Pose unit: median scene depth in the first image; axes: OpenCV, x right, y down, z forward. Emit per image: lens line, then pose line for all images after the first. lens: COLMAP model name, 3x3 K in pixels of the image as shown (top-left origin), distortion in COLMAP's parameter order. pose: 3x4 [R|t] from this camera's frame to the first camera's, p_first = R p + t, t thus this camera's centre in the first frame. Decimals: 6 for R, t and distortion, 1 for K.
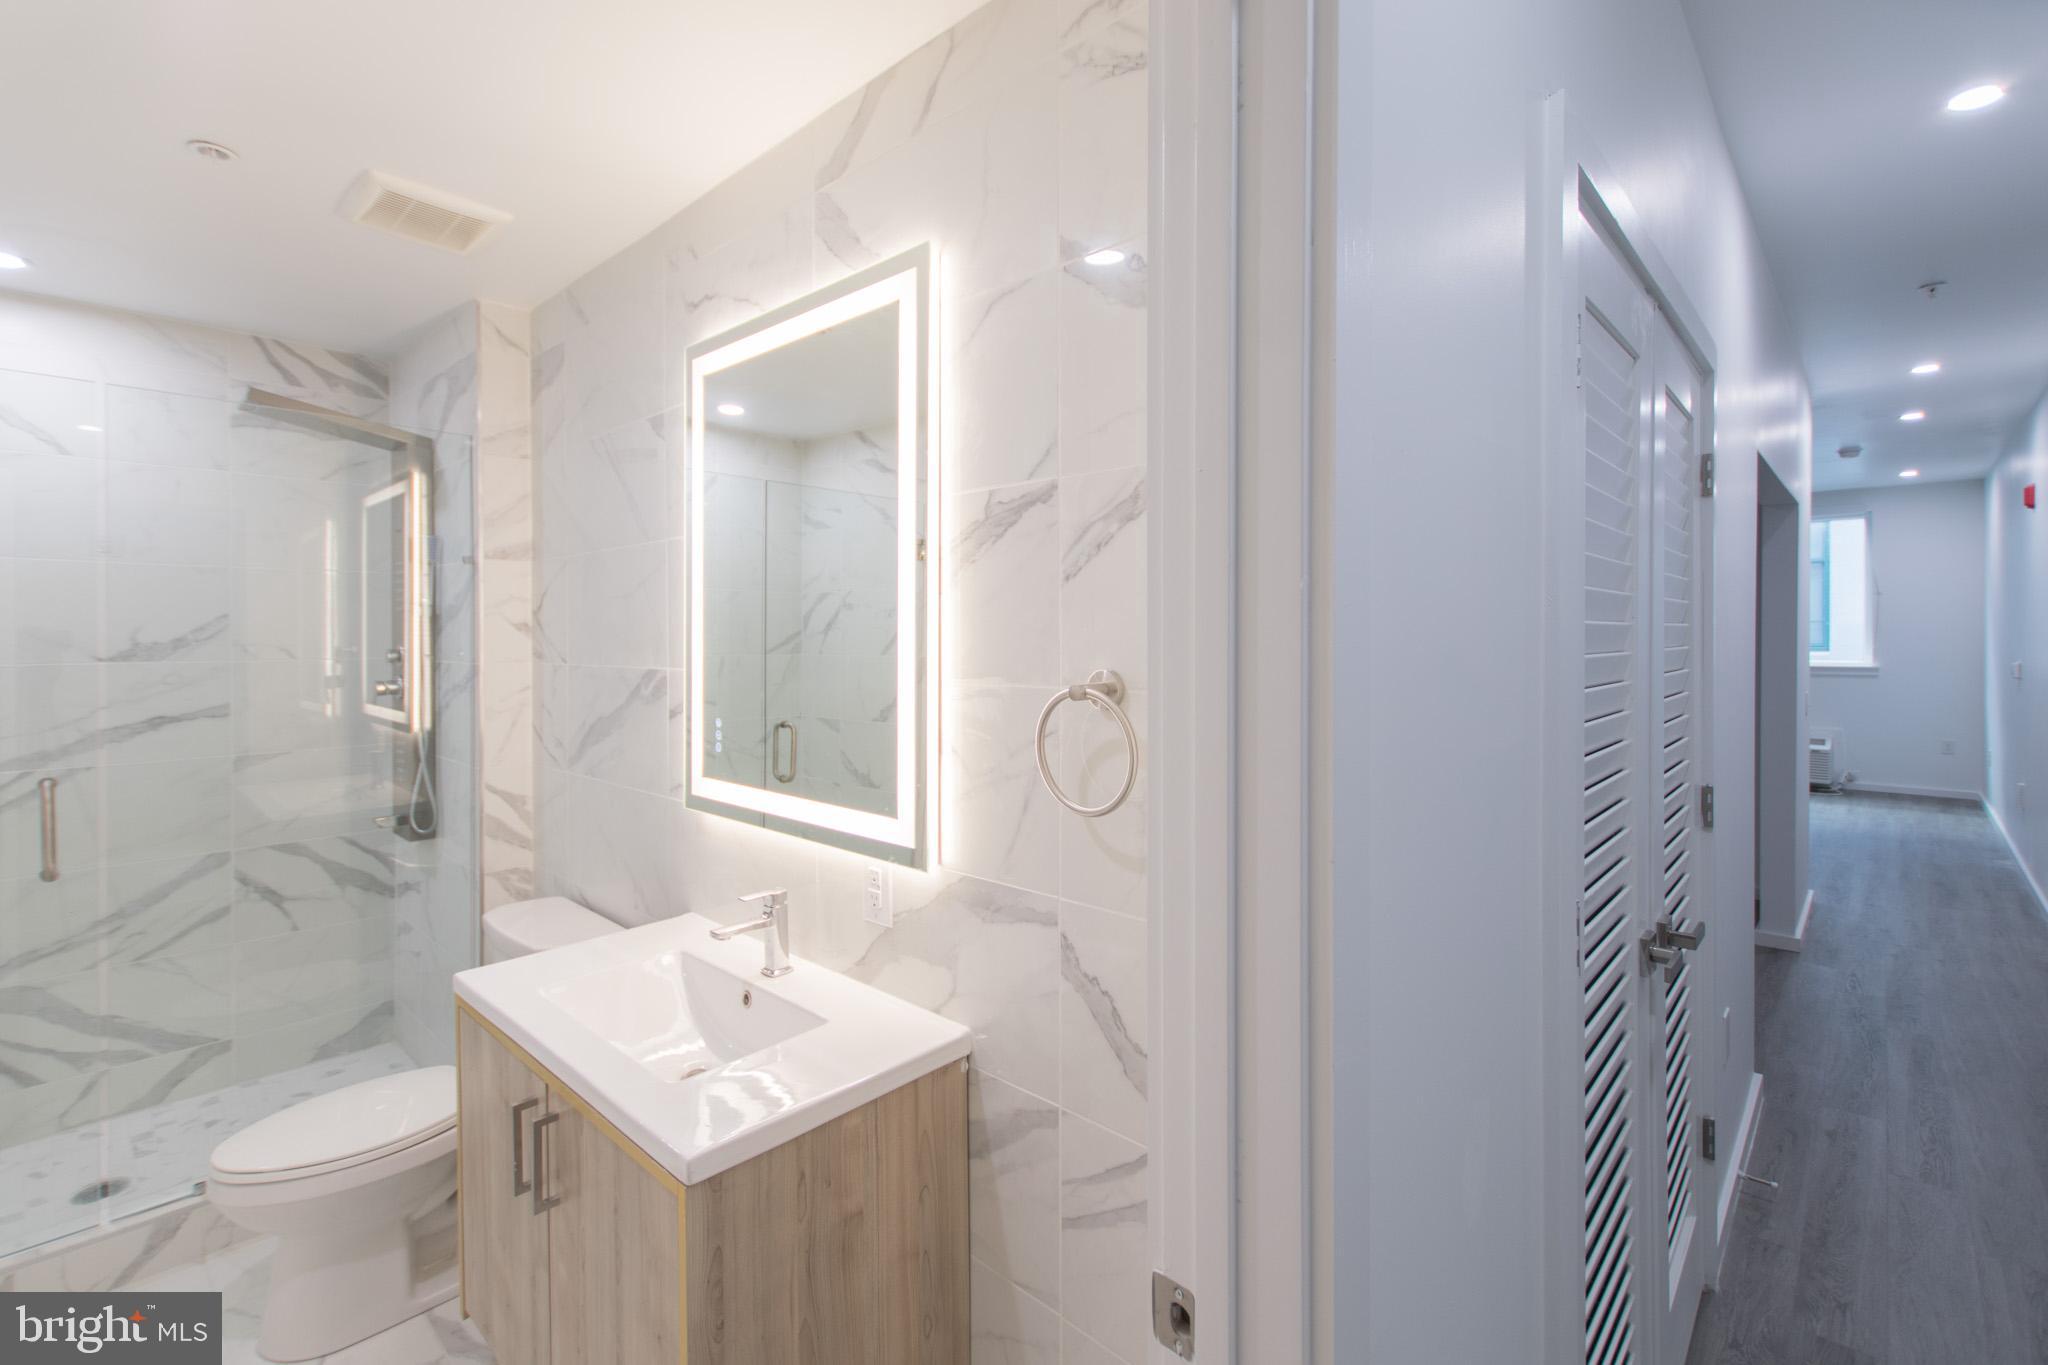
lens RADIAL K [[897.4, 0, 1022.2], [0, 897.4, 644.6], [0, 0, 1]] dist [0.004308, -0.002716]
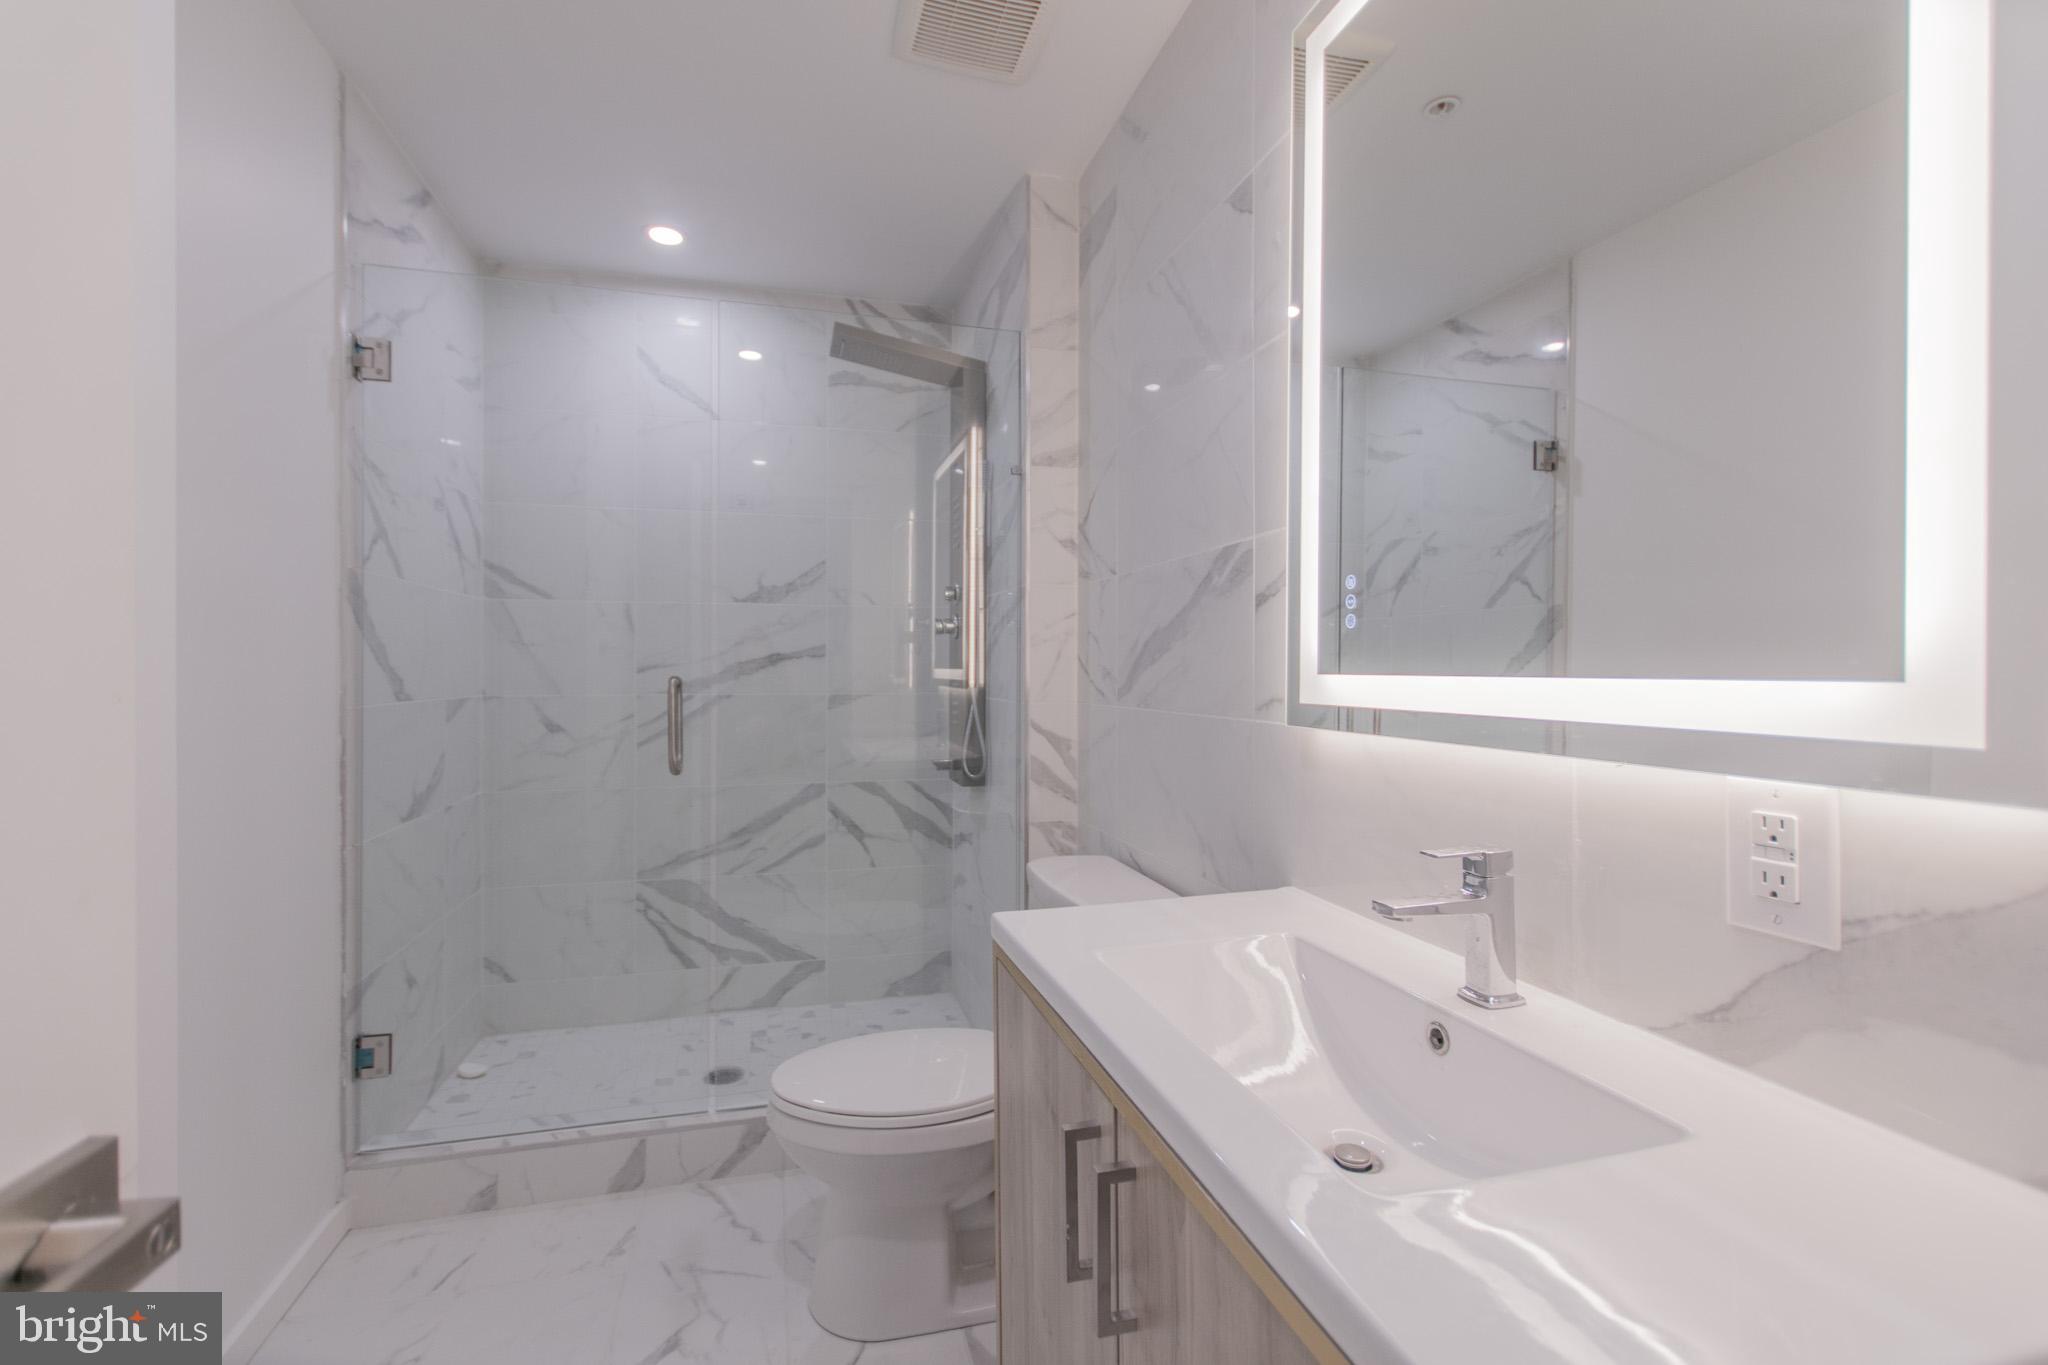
lens RADIAL K [[897.4, 0, 1009.5], [0, 897.4, 668.4], [0, 0, 1]] dist [0.004308, -0.002716]
pose [[0.845578, 0.005733, -0.533821, -0.141887], [-0.007711, 0.999969, -0.001474, 0.103514], [0.533796, 0.005363, 0.845596, 0.238659]]
